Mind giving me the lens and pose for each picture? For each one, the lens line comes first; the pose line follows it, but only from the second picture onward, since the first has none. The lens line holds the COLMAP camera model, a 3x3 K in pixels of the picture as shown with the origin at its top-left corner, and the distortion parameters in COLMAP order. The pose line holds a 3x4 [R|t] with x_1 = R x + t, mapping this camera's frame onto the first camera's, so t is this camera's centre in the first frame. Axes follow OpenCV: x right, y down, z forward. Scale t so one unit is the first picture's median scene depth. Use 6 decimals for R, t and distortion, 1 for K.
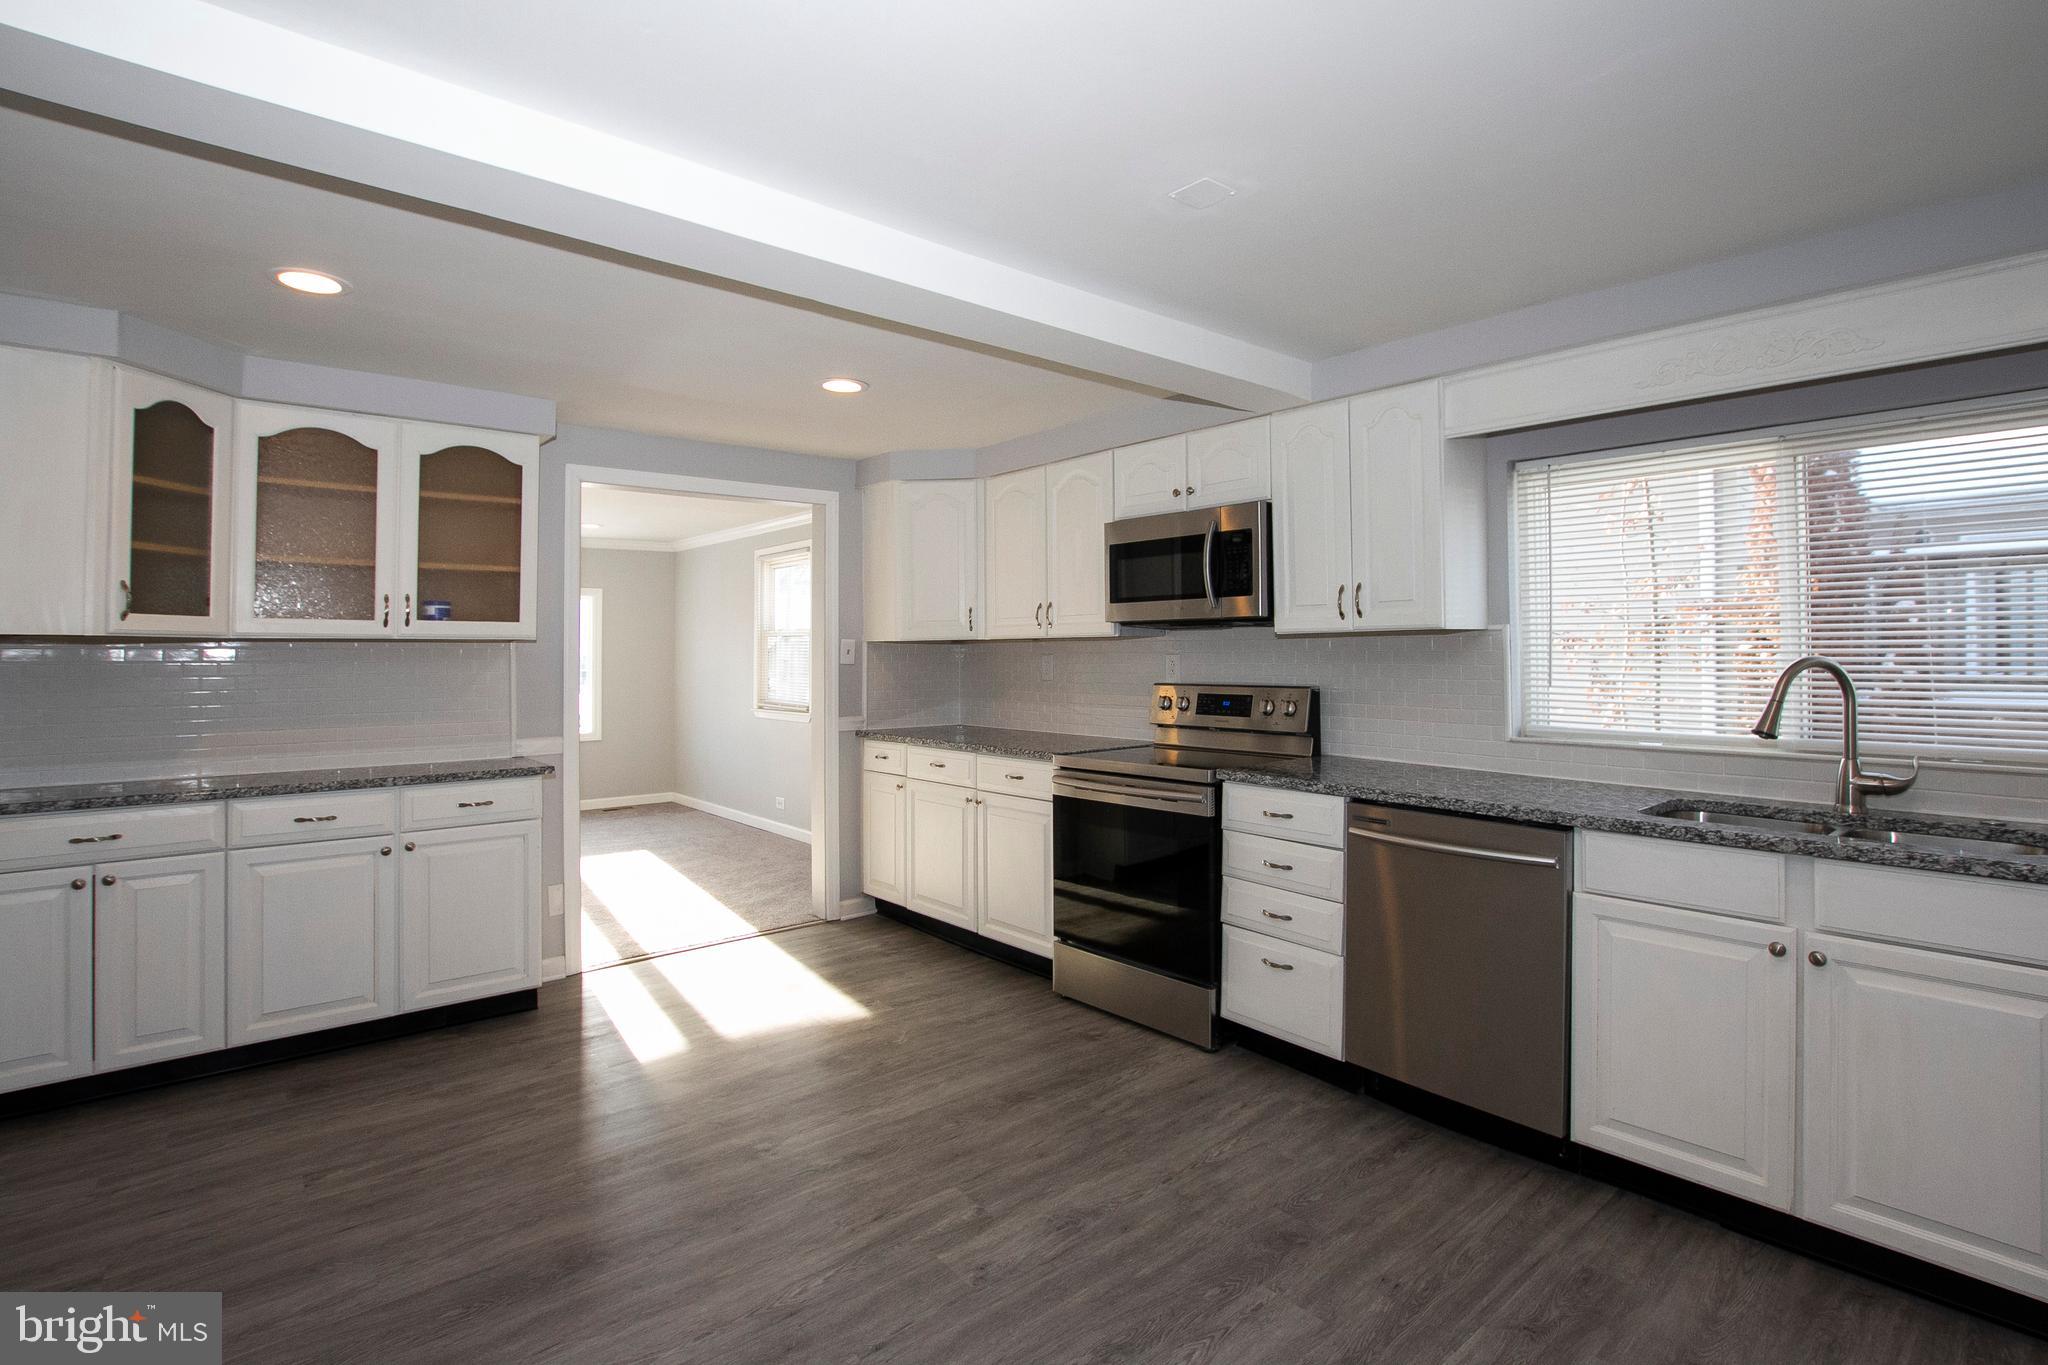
lens RADIAL K [[971.7, 0, 1035.8], [0, 971.7, 632.7], [0, 0, 1]] dist [-0.029453, -0.000233]
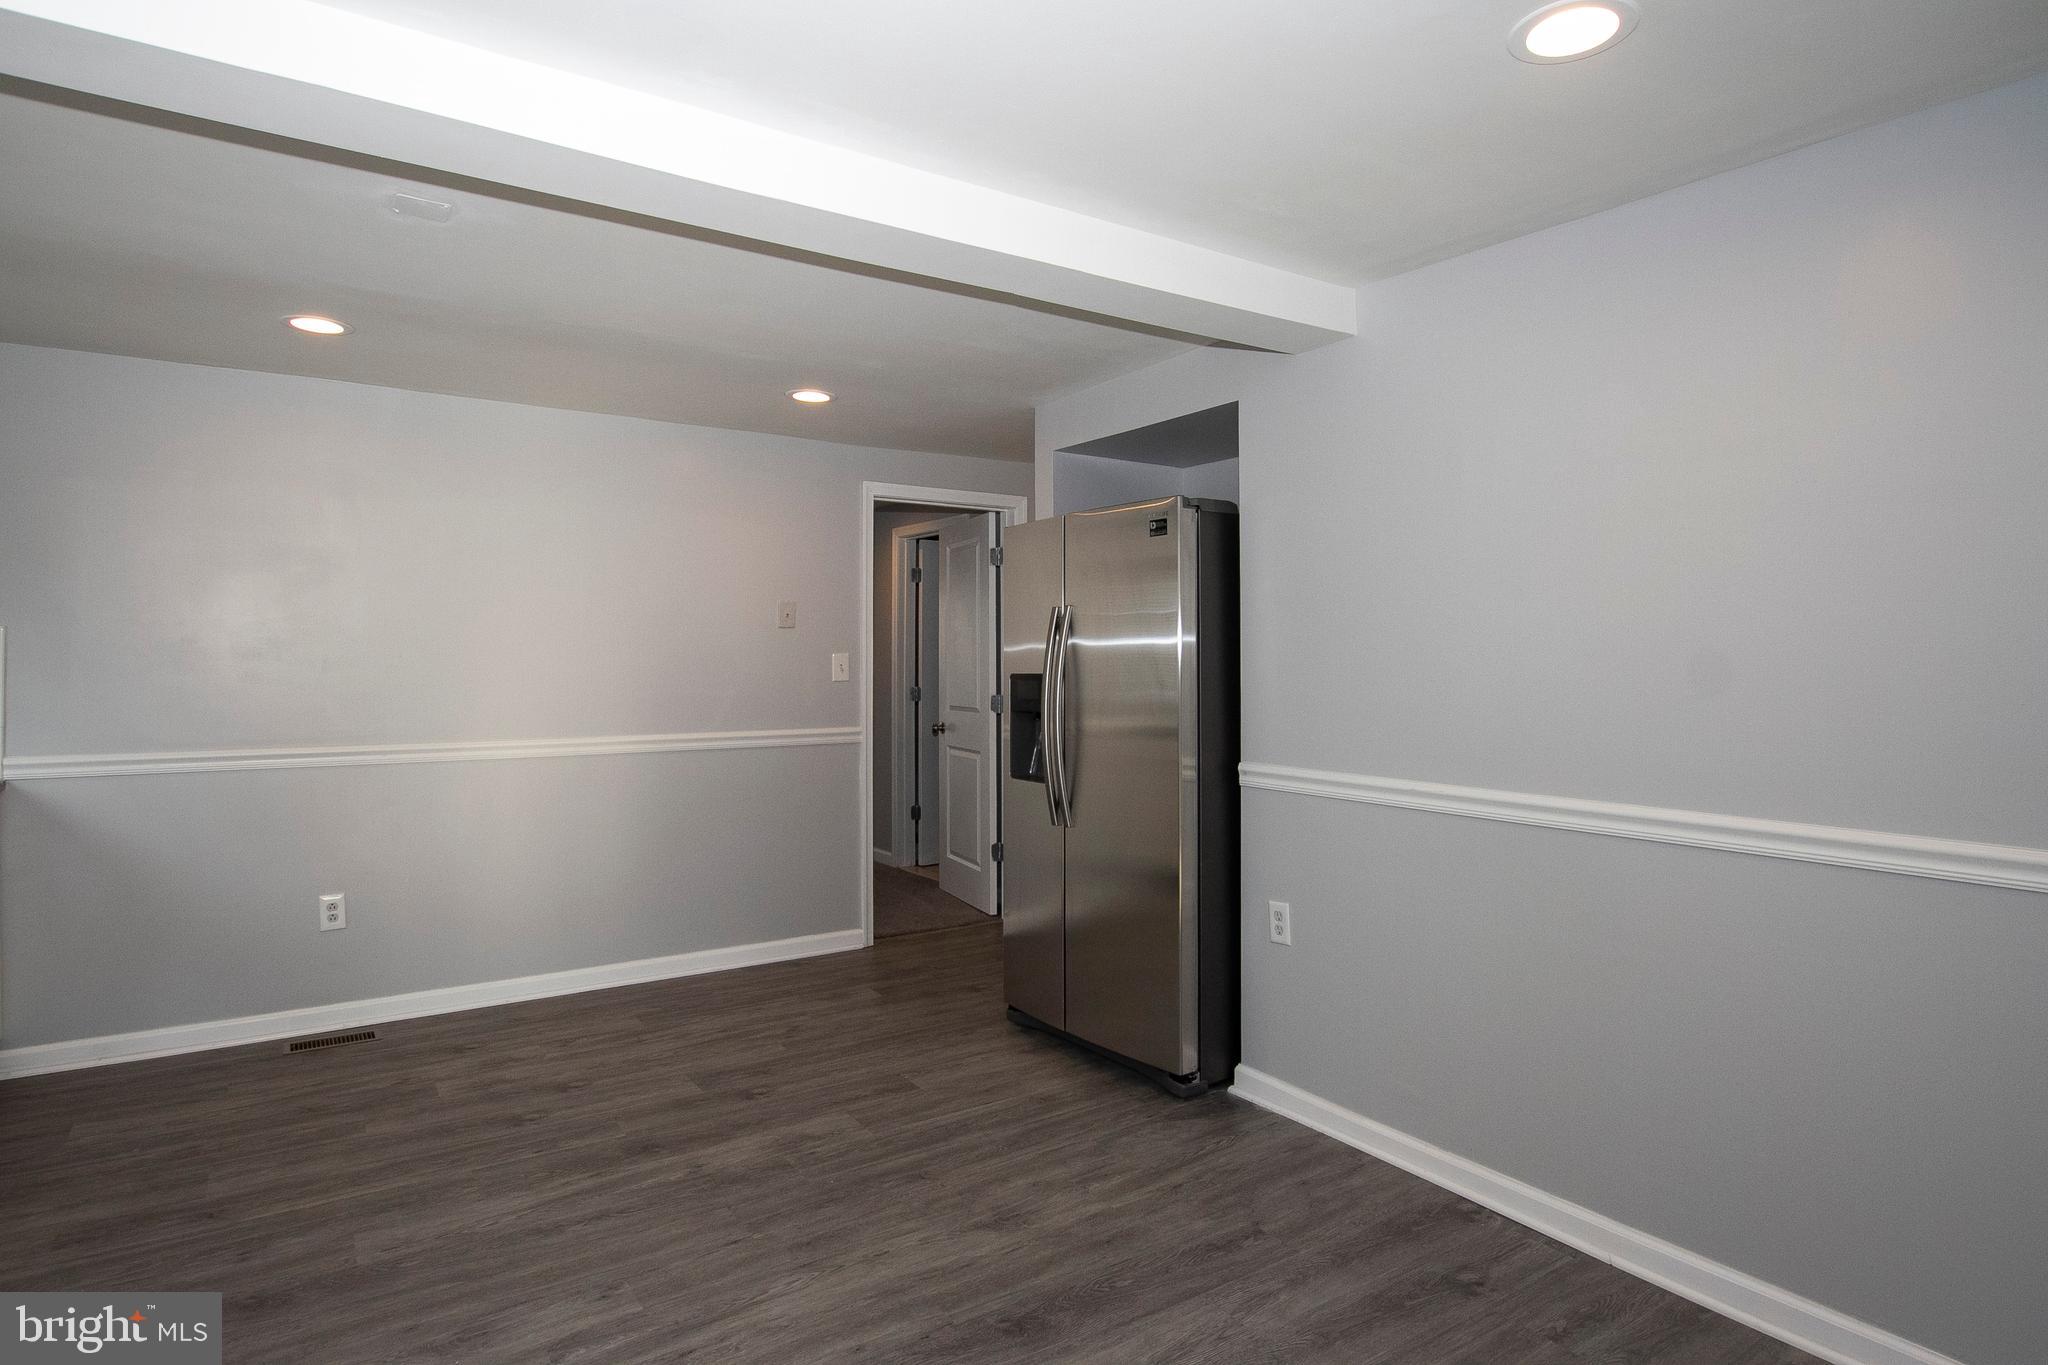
lens RADIAL K [[1111.5, 0, 1012.0], [0, 1111.5, 643.0], [0, 0, 1]] dist [-0.014407, 0.000398]
pose [[-0.992137, 0.002664, 0.125127, -0.500310], [-0.002429, 0.999175, -0.040531, 0.049885], [-0.125132, -0.040516, -0.991312, 1.730370]]
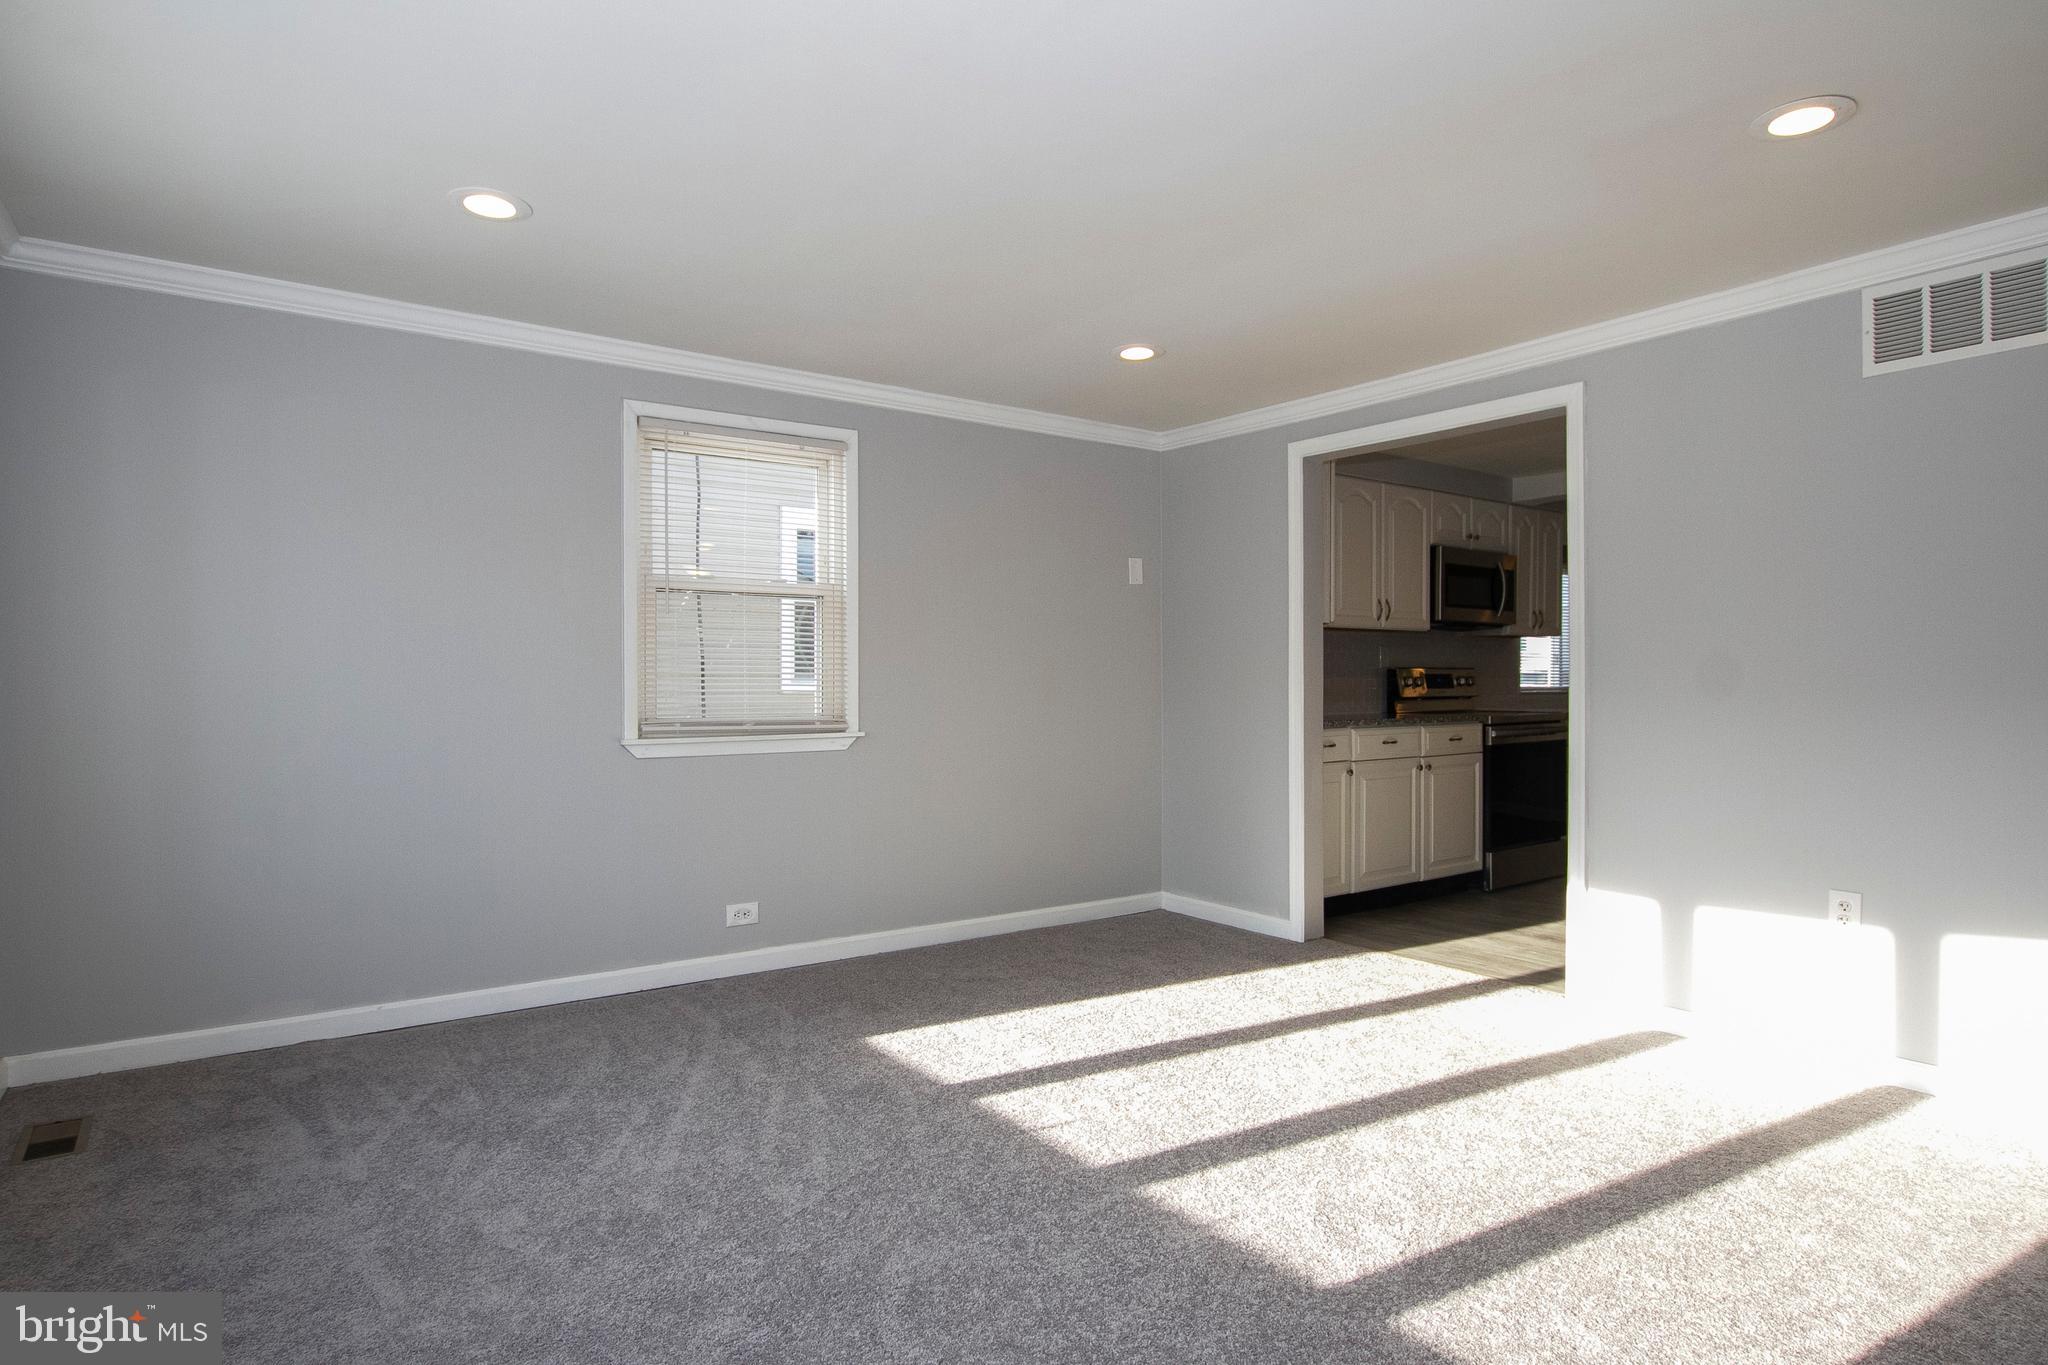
lens RADIAL K [[1129.6, 0, 1024.0], [0, 1129.6, 682.5], [0, 0, 1]] dist [-0.032122, 0.000367]
pose [[0.090194, -0.001558, 0.995923, -2.478920], [-0.023918, 0.999707, 0.003730, 0.135097], [-0.995637, -0.024157, 0.090130, 2.320030]]
